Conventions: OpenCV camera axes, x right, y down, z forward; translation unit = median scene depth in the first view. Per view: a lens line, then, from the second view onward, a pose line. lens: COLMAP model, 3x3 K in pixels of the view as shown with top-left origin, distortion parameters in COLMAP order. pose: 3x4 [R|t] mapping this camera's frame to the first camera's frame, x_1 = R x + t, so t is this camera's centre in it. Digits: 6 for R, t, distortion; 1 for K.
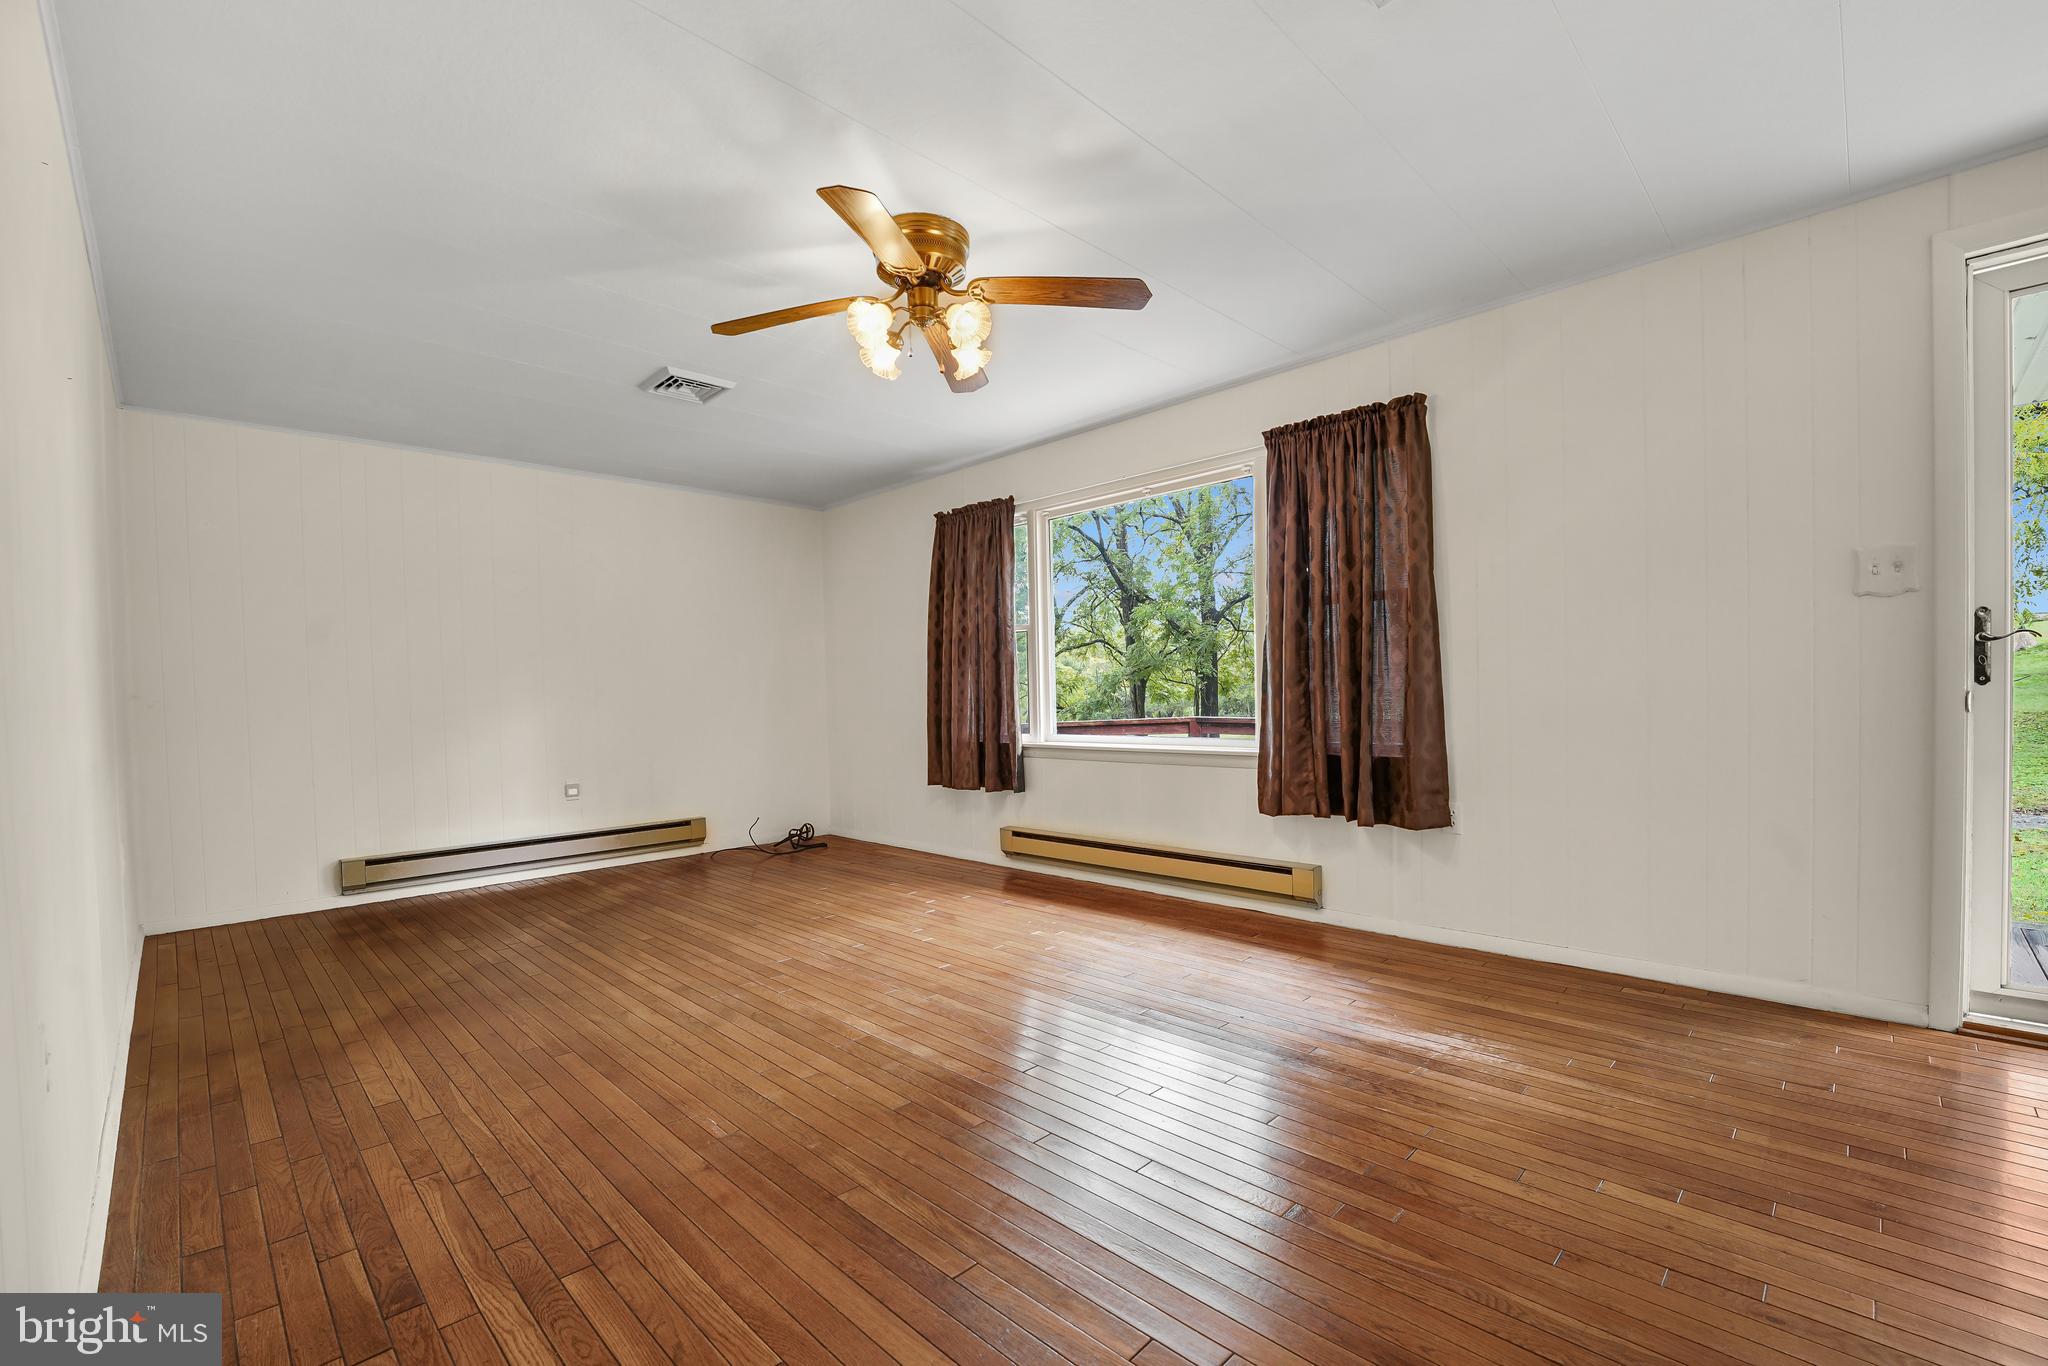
lens RADIAL K [[864.5, 0, 1006.9], [0, 864.5, 711.3], [0, 0, 1]] dist [-0.026424, 0.000197]
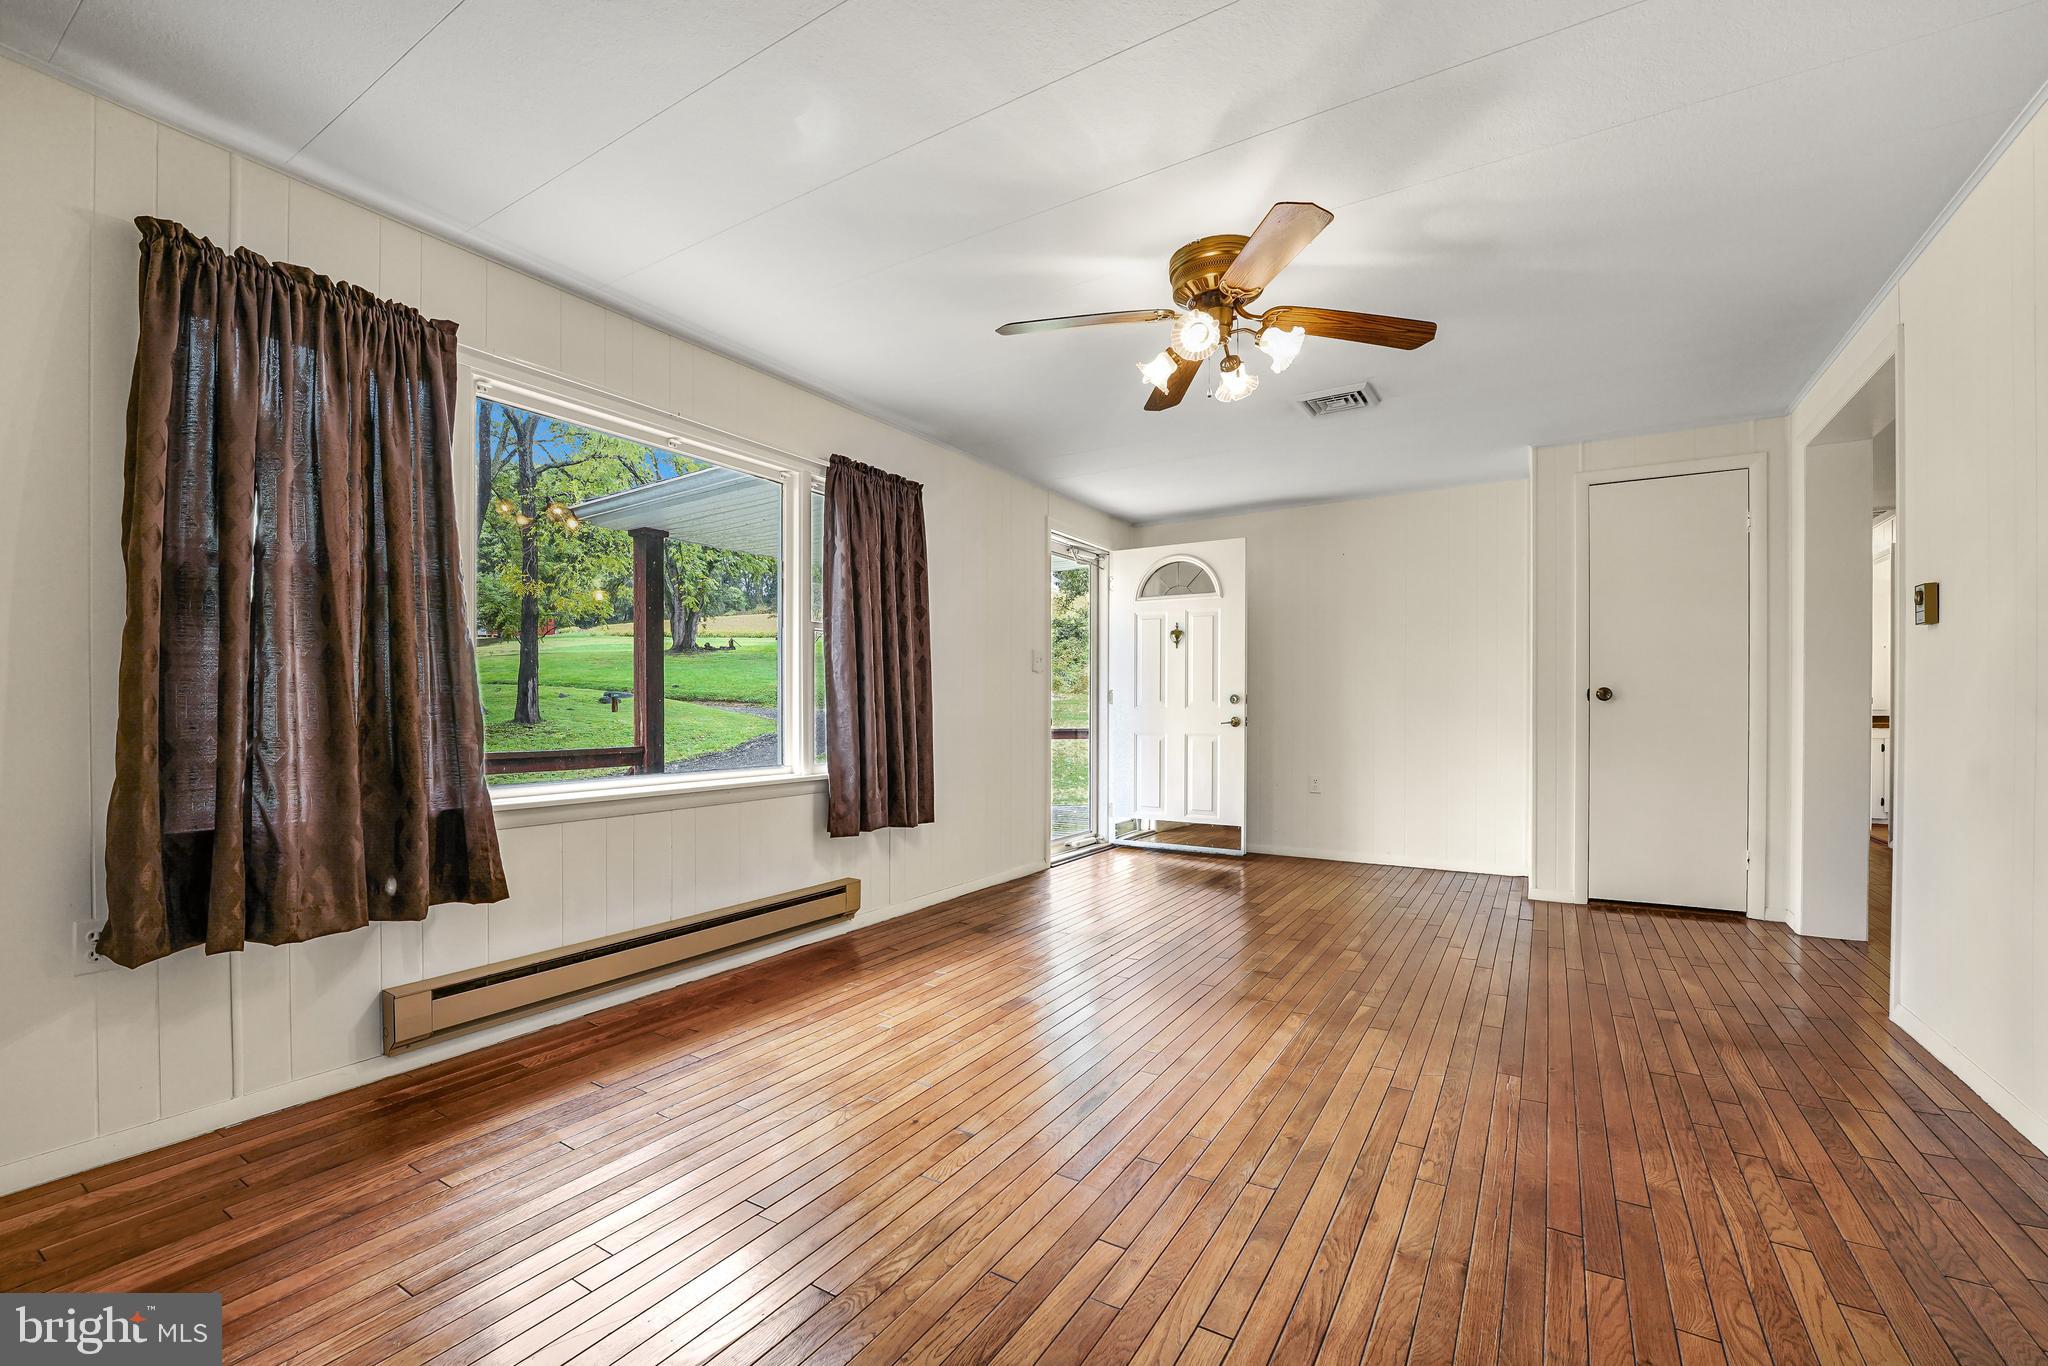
lens RADIAL K [[864.5, 0, 1006.9], [0, 864.5, 711.3], [0, 0, 1]] dist [-0.026424, 0.000197]
pose [[-0.222677, 0.023089, 0.974619, -0.783661], [0.030773, 0.999388, -0.016645, -0.002290], [-0.974406, 0.026286, -0.223251, 1.138710]]
